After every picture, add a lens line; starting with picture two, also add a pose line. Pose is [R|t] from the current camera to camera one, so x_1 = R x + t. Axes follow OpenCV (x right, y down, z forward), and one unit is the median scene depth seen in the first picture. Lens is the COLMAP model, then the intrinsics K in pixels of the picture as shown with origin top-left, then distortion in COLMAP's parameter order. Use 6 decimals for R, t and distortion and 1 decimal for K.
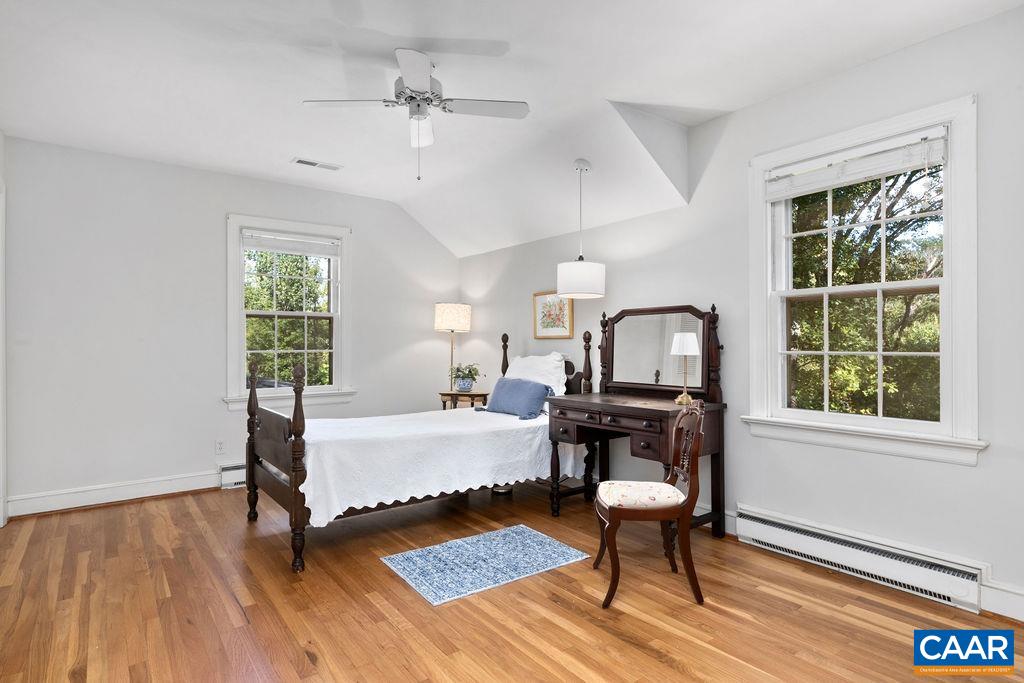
lens RADIAL K [[548.2, 0, 512.5], [0, 548.2, 339.1], [0, 0, 1]] dist [0.001296, 0.000309]
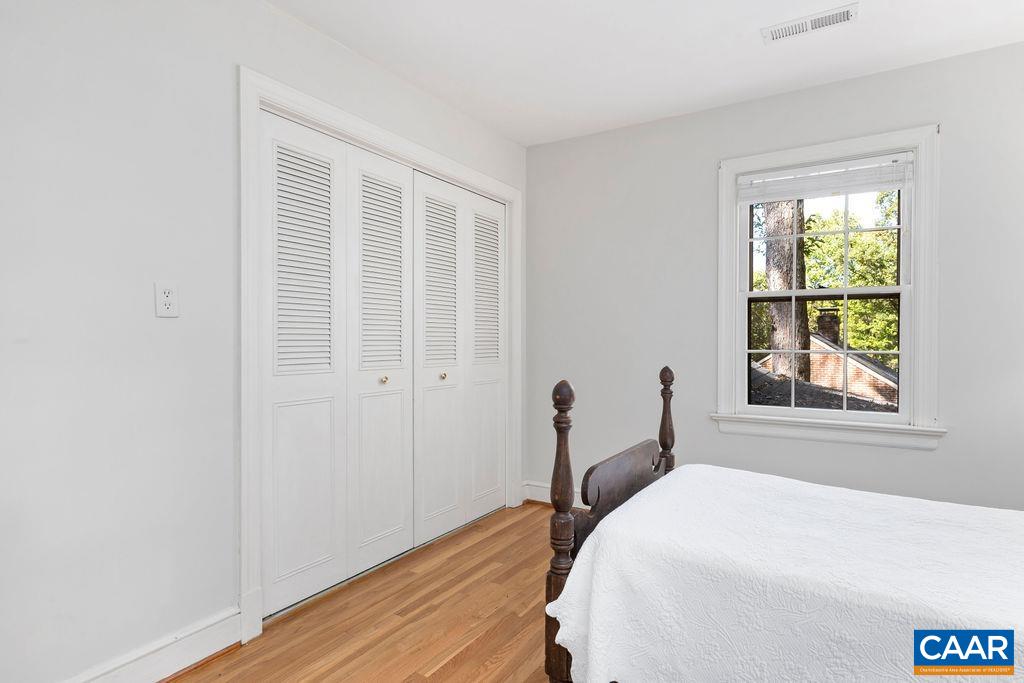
lens RADIAL K [[548.2, 0, 509.3], [0, 548.2, 341.9], [0, 0, 1]] dist [0.001296, 0.000309]
pose [[0.352794, 0.008083, -0.935666, 0.095463], [0.006185, 0.999921, 0.010970, 0.001629], [0.935681, -0.009657, 0.352716, 0.695115]]
